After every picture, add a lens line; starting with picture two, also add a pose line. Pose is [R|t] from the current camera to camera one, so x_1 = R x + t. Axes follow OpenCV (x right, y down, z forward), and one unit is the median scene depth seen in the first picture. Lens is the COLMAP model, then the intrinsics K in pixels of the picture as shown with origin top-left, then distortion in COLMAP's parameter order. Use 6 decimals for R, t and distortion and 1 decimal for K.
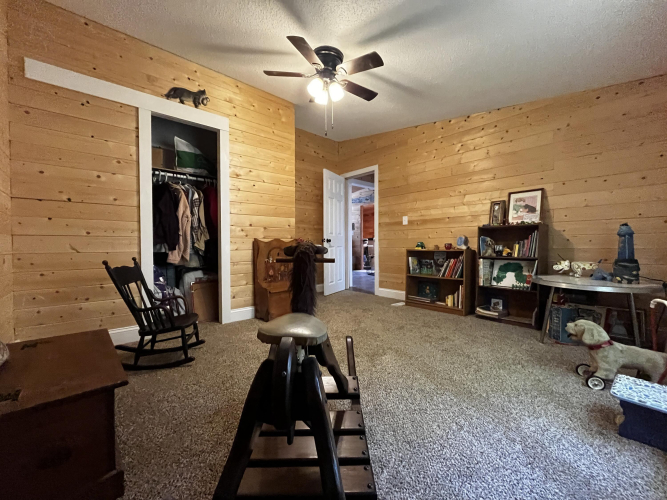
lens RADIAL K [[270.6, 0, 331.2], [0, 270.6, 249.6], [0, 0, 1]] dist [-0.002521, -0.000374]
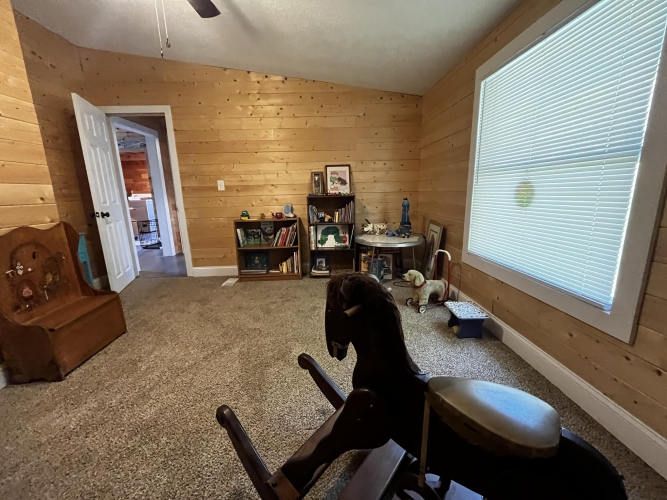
lens RADIAL K [[270.6, 0, 331.2], [0, 270.6, 249.6], [0, 0, 1]] dist [-0.002521, -0.000374]
pose [[0.635857, -0.172961, 0.752177, -0.238300], [0.035090, 0.980037, 0.195693, -0.083715], [-0.771009, -0.098039, 0.629233, 0.227996]]
